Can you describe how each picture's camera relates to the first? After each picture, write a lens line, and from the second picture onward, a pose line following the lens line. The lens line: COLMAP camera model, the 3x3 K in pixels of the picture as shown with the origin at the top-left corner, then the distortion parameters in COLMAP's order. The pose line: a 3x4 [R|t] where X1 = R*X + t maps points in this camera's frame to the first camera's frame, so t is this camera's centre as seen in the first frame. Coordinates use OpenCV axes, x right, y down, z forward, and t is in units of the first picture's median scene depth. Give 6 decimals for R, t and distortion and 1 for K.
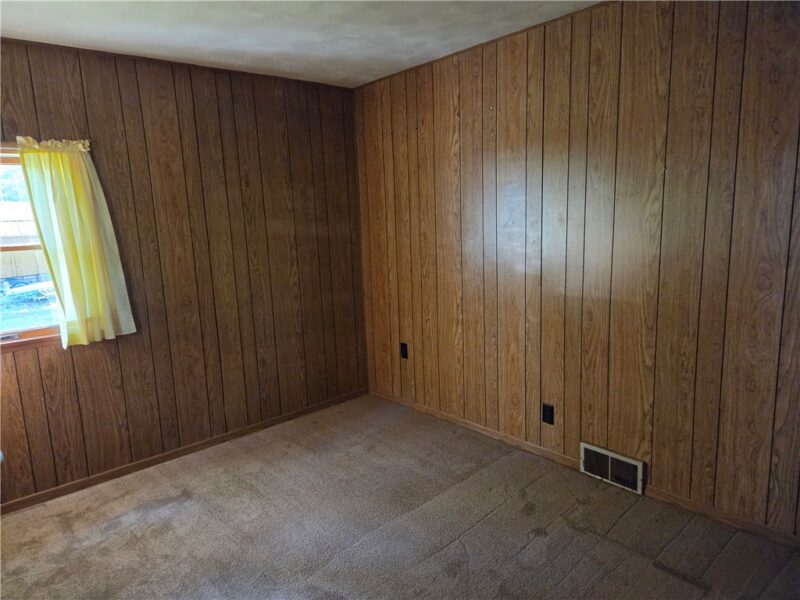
lens RADIAL K [[539.7, 0, 400.1], [0, 539.7, 301.1], [0, 0, 1]] dist [0.043129, -0.026515]
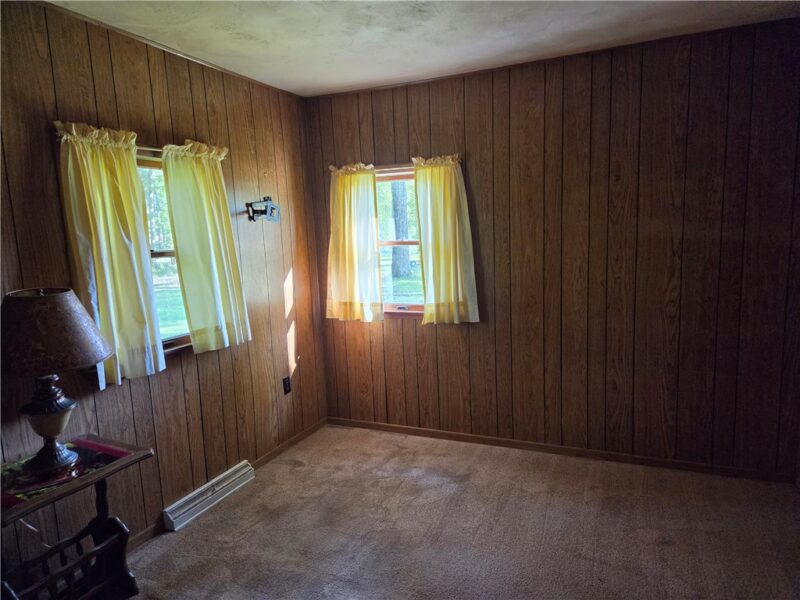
lens RADIAL K [[539.7, 0, 399.4], [0, 539.7, 302.0], [0, 0, 1]] dist [0.043129, -0.026515]
pose [[0.404225, 0.154344, -0.901543, 0.426177], [-0.121936, 0.985955, 0.114123, -0.086864], [0.906495, 0.063800, 0.417368, 0.374986]]
